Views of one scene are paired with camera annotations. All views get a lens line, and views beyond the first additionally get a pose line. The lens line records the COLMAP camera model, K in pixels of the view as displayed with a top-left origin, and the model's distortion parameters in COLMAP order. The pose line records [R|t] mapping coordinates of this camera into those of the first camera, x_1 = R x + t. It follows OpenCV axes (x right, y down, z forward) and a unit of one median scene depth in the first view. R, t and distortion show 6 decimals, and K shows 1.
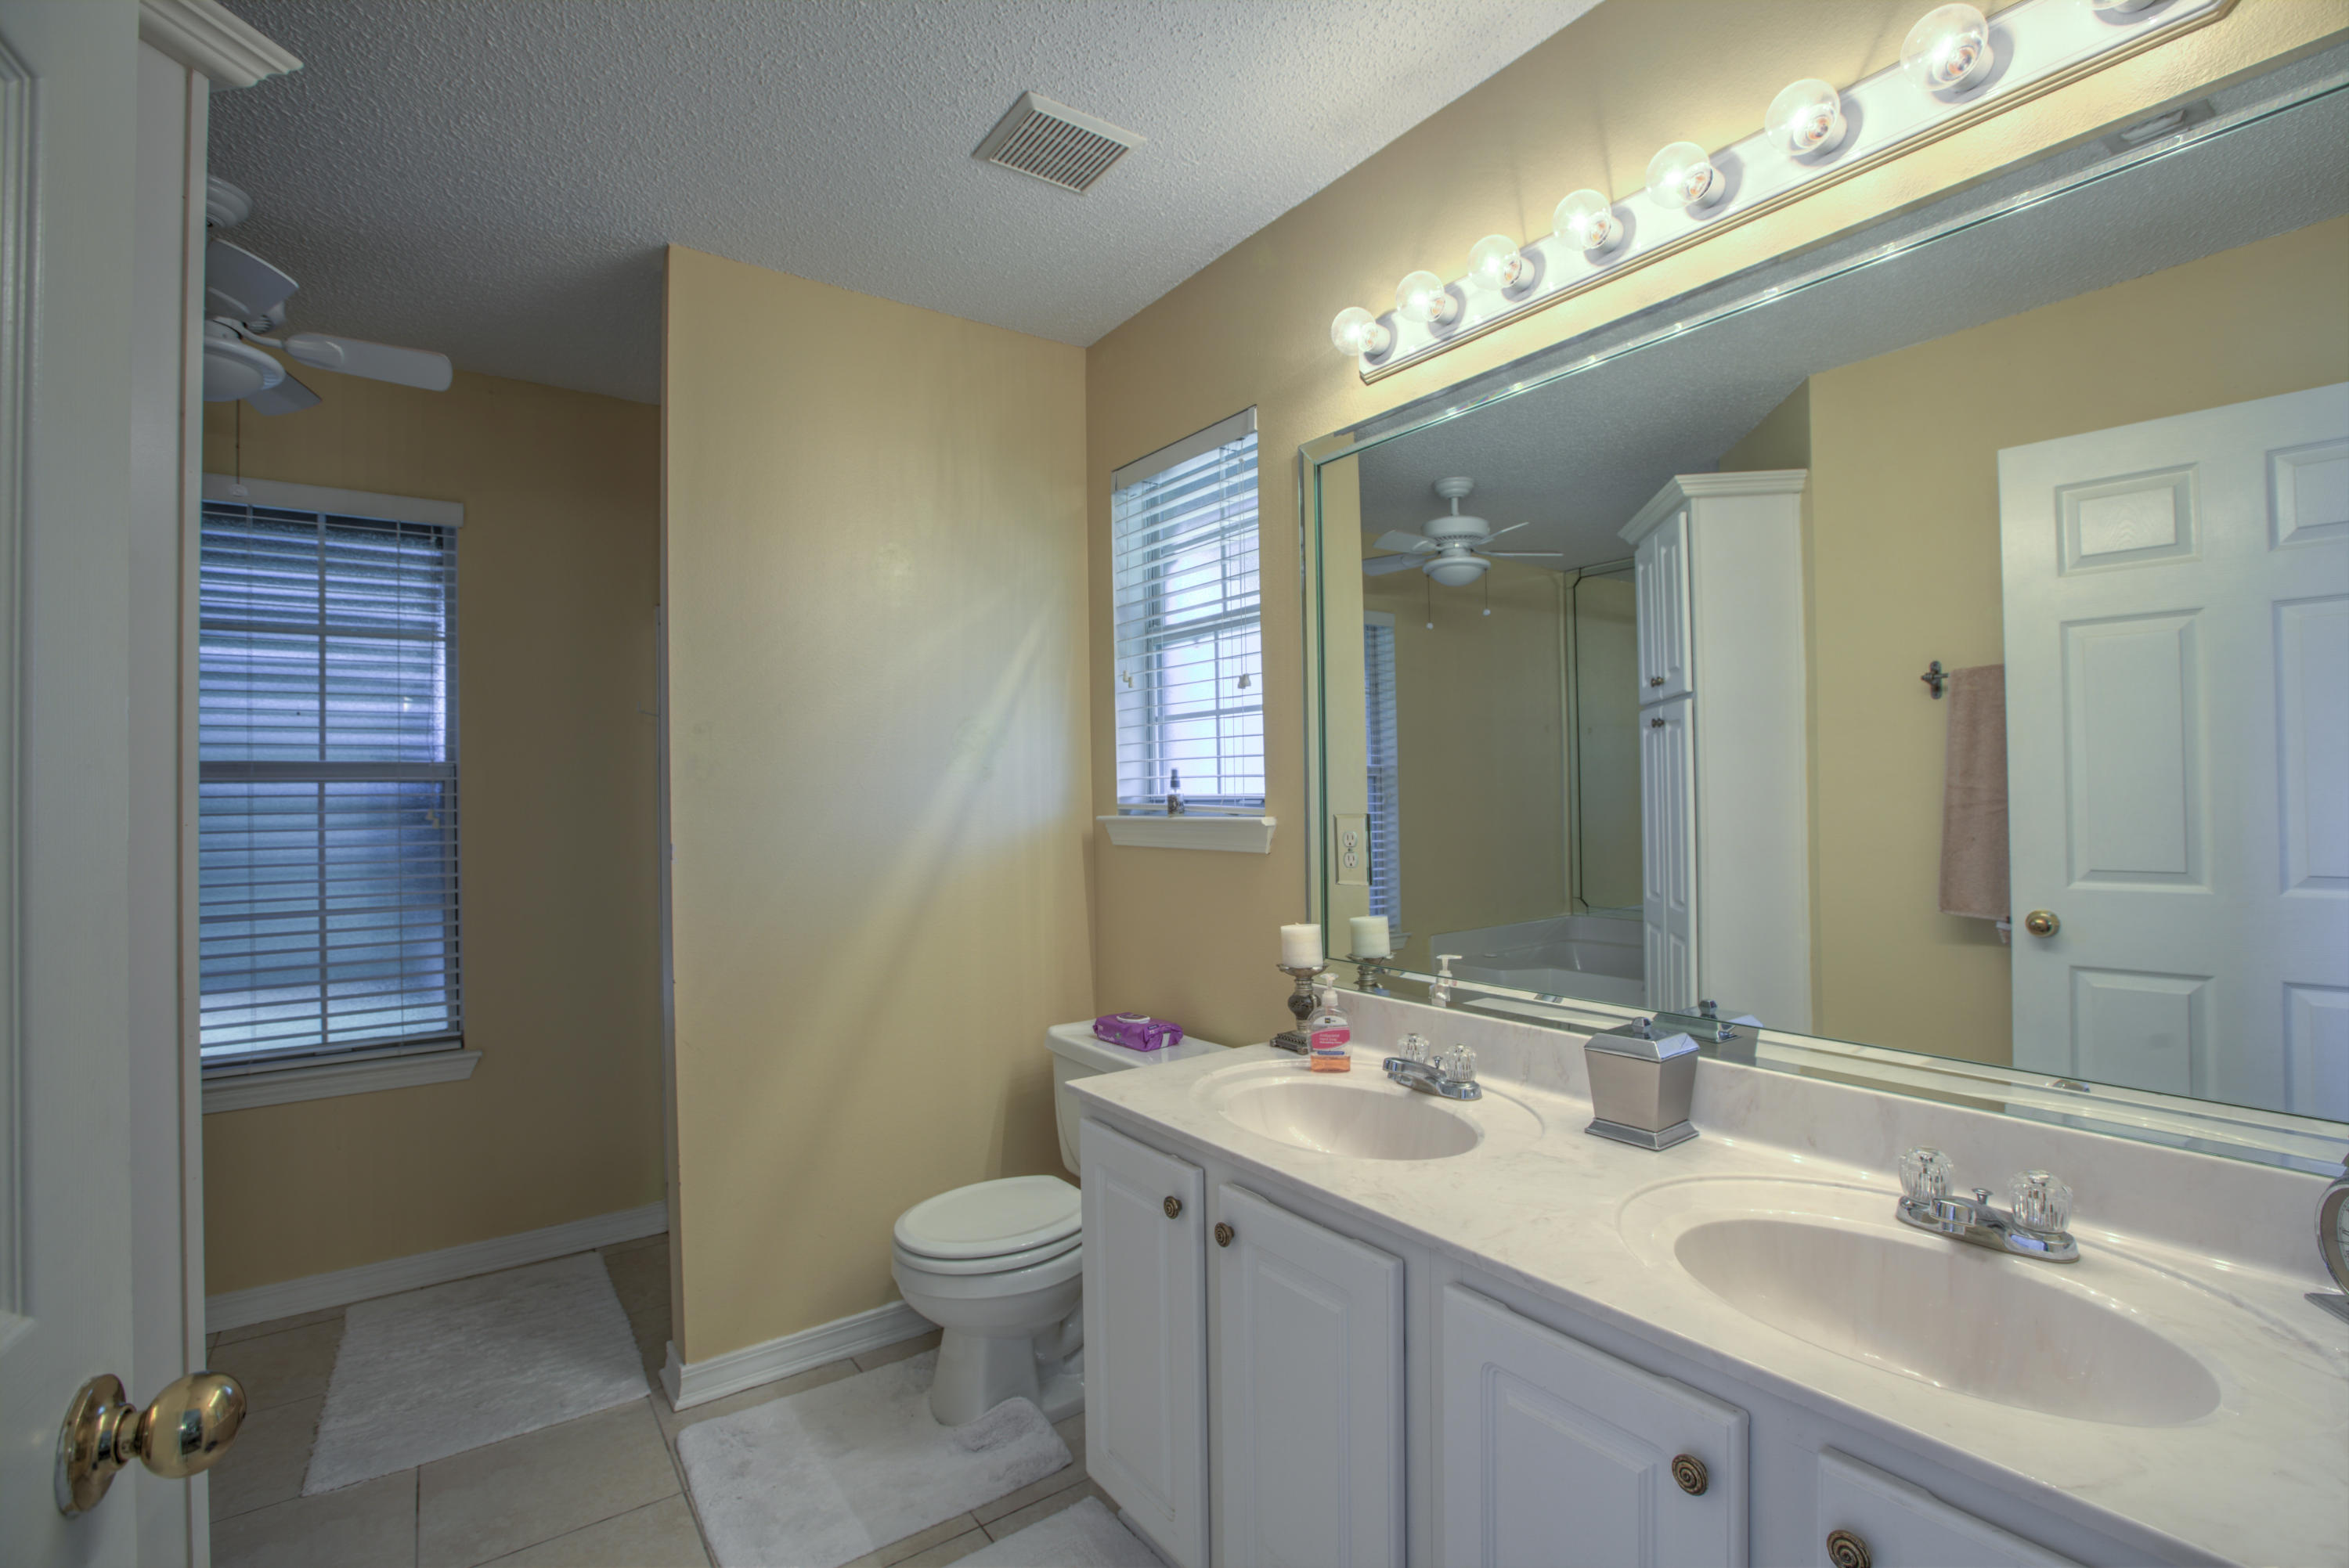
lens RADIAL K [[1063.5, 0, 1176.0], [0, 1063.5, 782.2], [0, 0, 1]] dist [-0.014411, 0.000914]
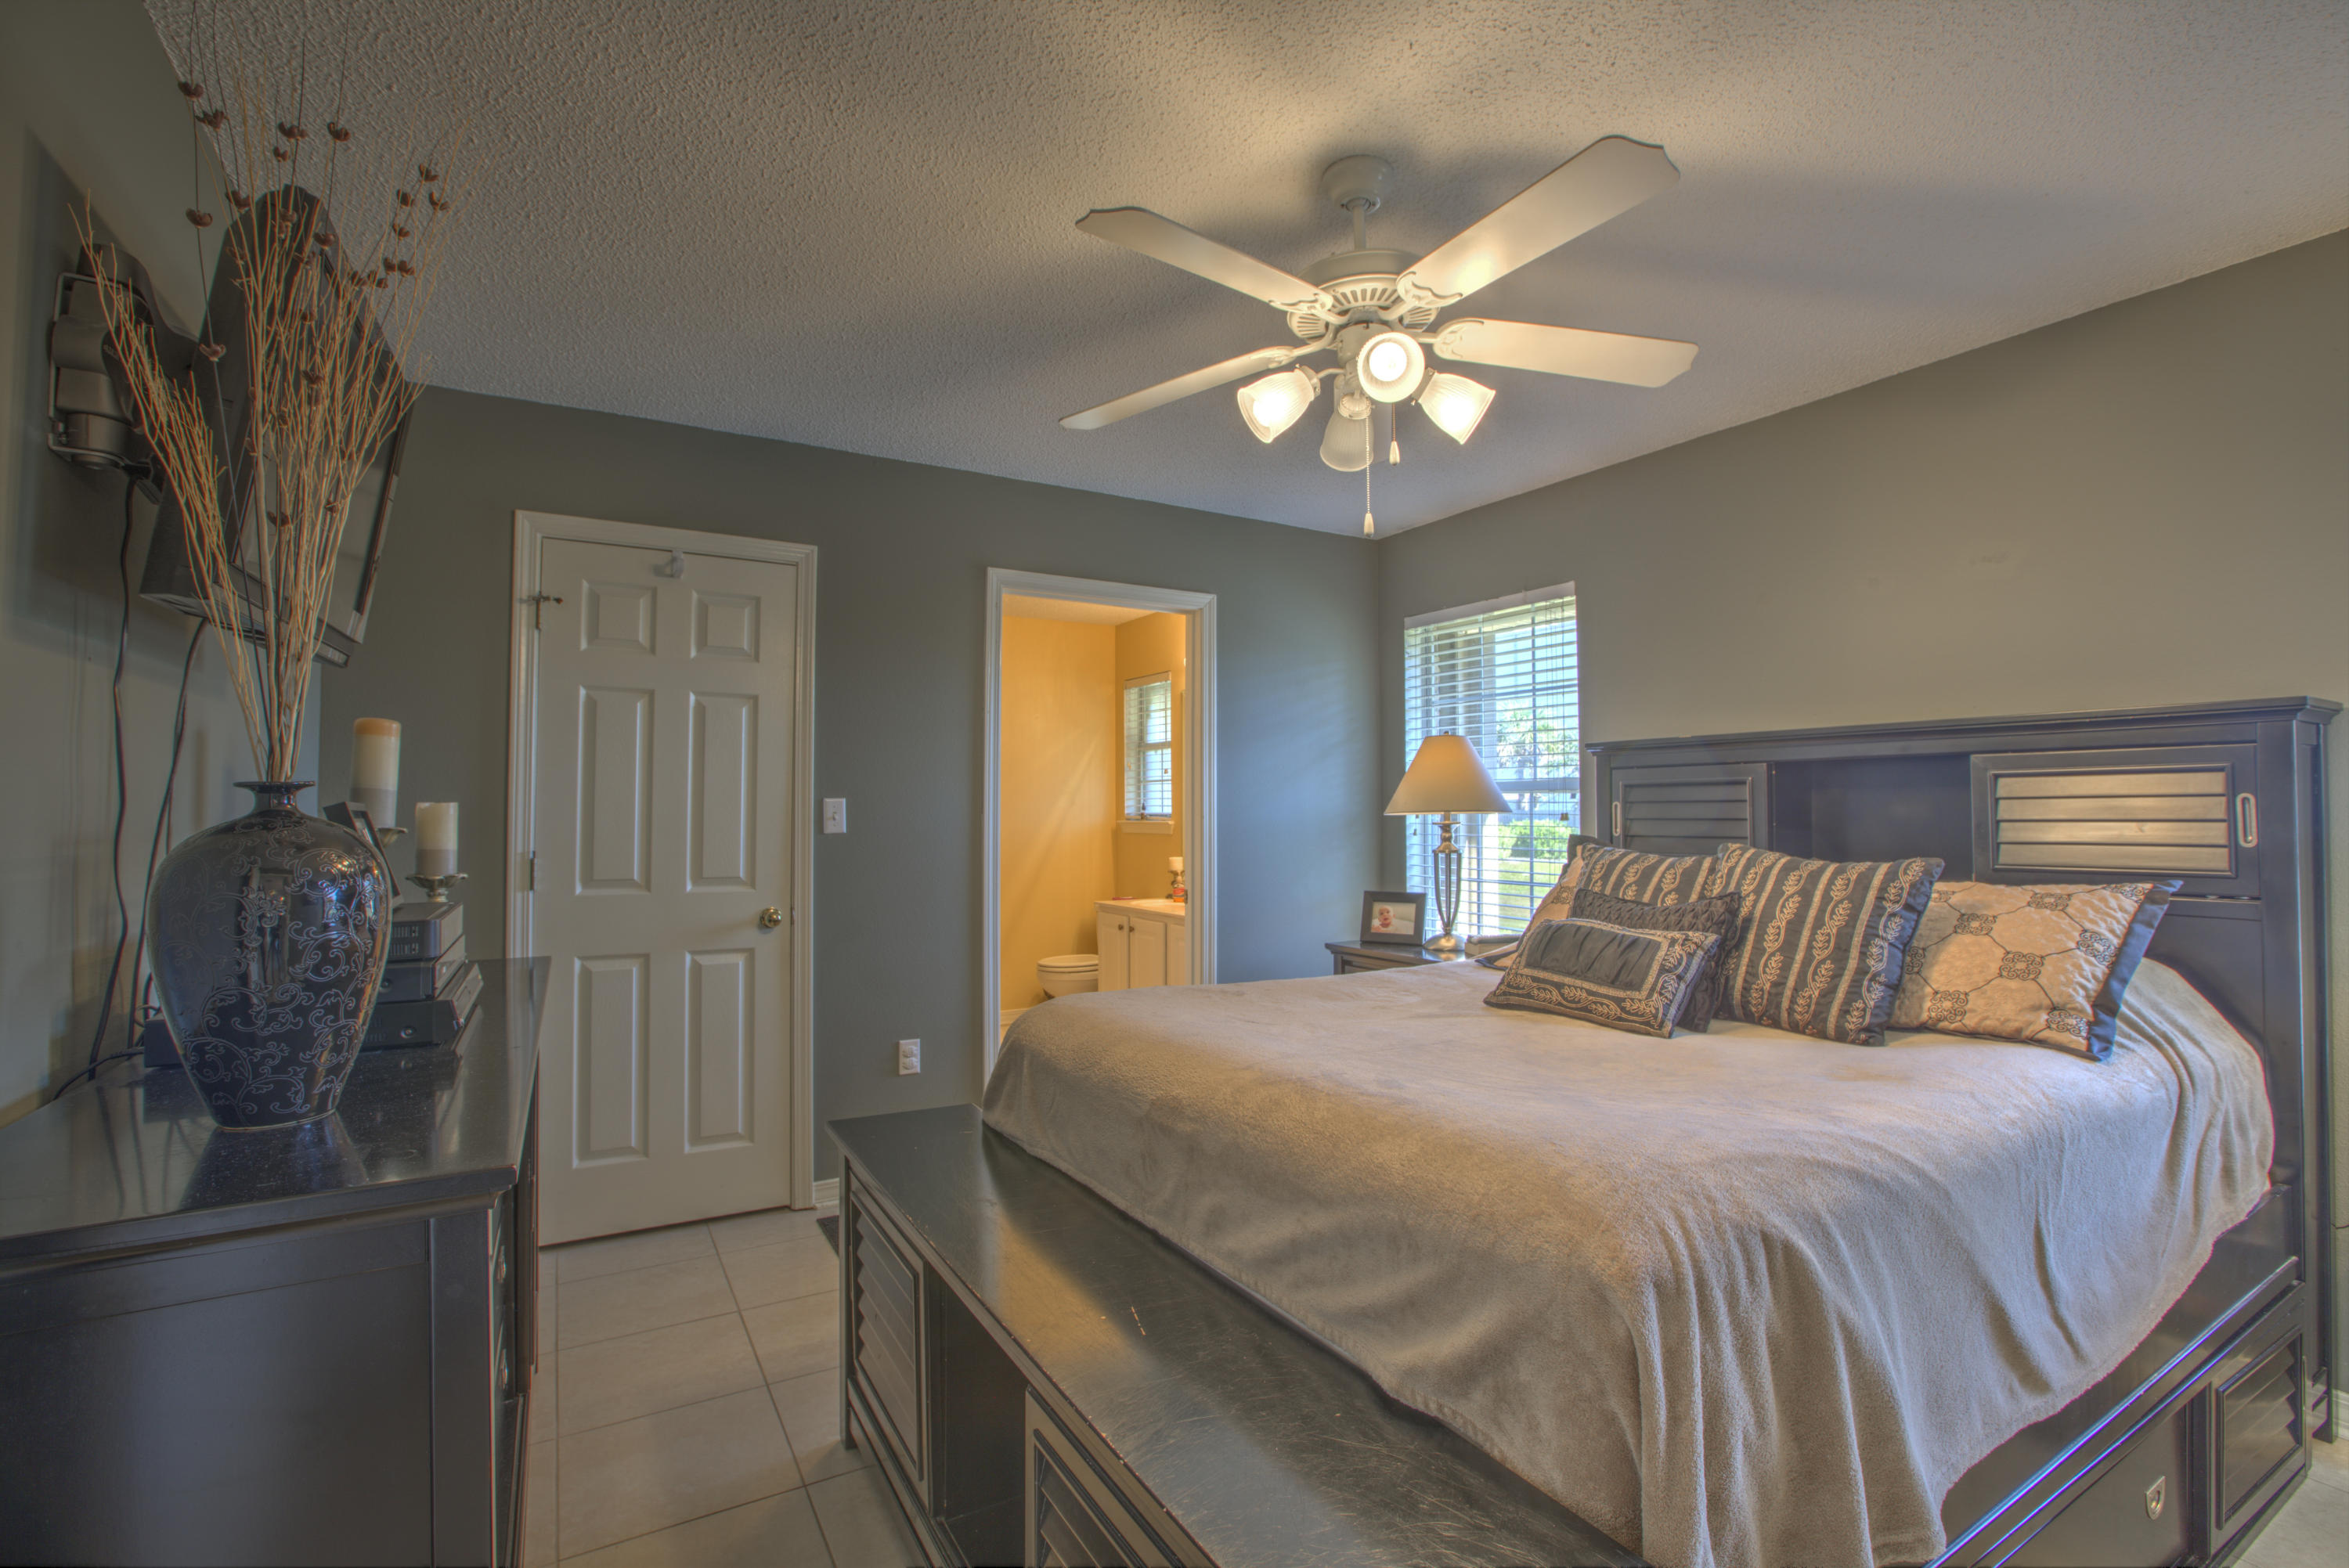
lens RADIAL K [[1063.5, 0, 1169.4], [0, 1063.5, 784.6], [0, 0, 1]] dist [-0.014411, 0.000914]
pose [[0.995105, 0.002537, -0.098791, 0.302471], [-0.004085, 0.999872, -0.015462, -0.015829], [0.098739, 0.015790, 0.994988, -1.506295]]
